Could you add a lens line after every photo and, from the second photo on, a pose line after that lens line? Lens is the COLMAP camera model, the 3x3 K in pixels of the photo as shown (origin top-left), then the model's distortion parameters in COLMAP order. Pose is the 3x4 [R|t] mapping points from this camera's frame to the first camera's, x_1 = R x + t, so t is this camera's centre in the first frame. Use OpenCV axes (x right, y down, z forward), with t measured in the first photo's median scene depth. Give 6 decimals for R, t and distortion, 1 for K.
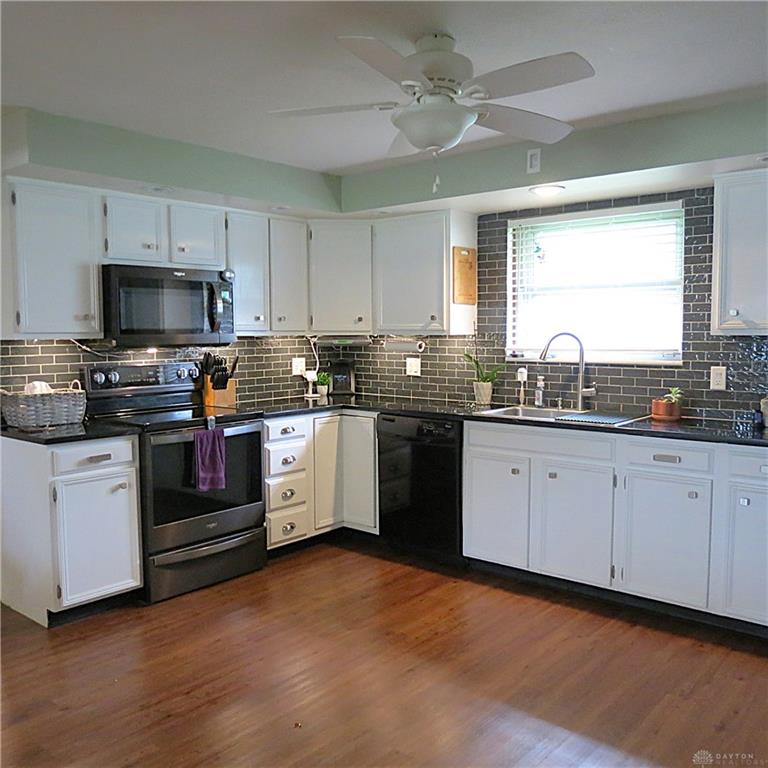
lens RADIAL K [[731.0, 0, 384.0], [0, 731.0, 384.0], [0, 0, 1]] dist [-0.022763, 0.015002]
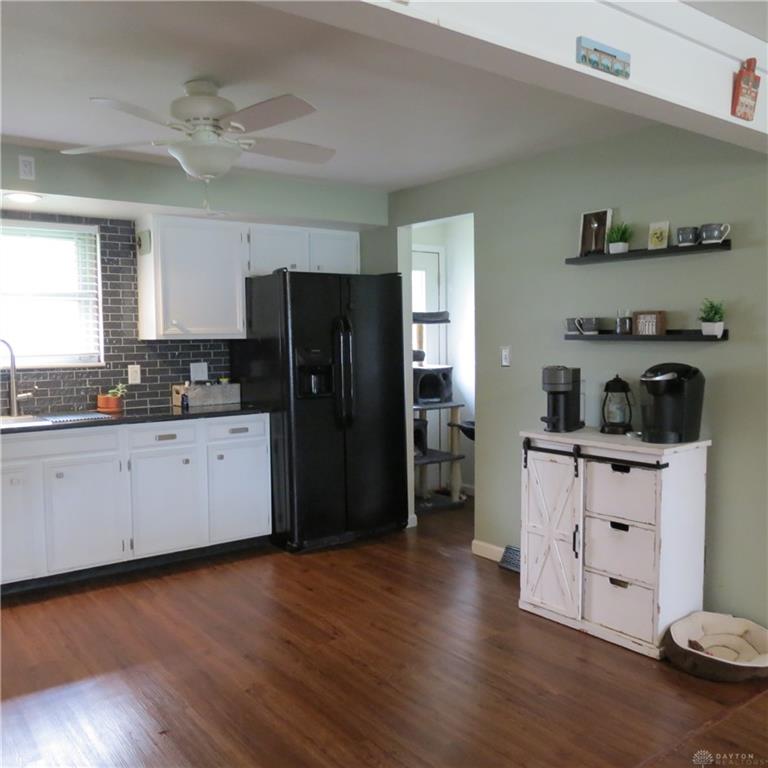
lens RADIAL K [[719.5, 0, 364.3], [0, 719.5, 384.6], [0, 0, 1]] dist [-0.004725, 0.004466]
pose [[0.250182, -0.062187, 0.966200, -0.571699], [0.080603, 0.995809, 0.043222, -0.011335], [-0.964838, 0.067065, 0.254146, 0.278895]]
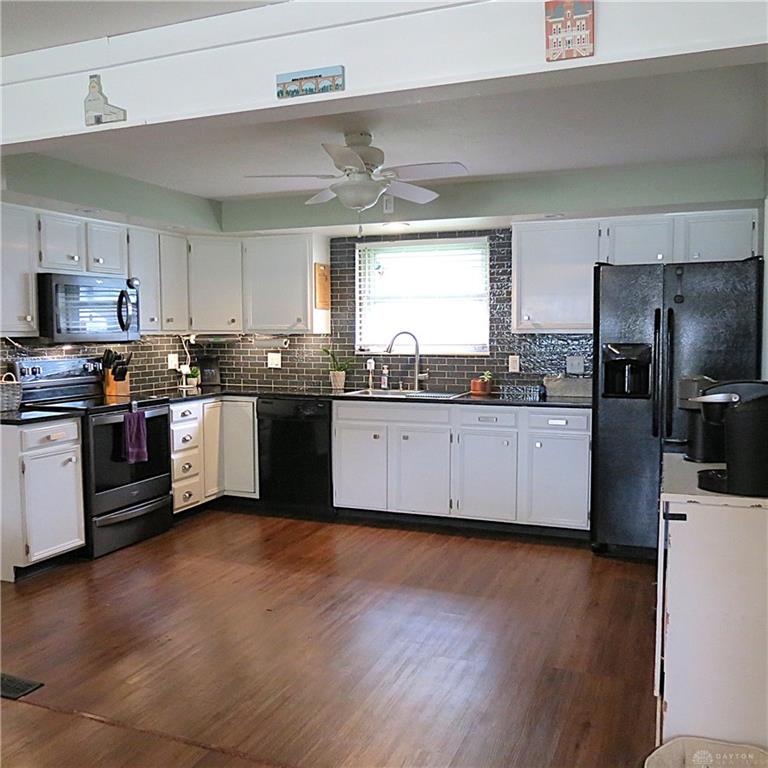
lens RADIAL K [[731.0, 0, 384.0], [0, 731.0, 384.0], [0, 0, 1]] dist [-0.022763, 0.015002]
pose [[0.950750, -0.021169, 0.309236, -0.197972], [0.021394, 0.999768, 0.002664, 0.019505], [-0.309221, 0.004083, 0.950982, -0.242632]]
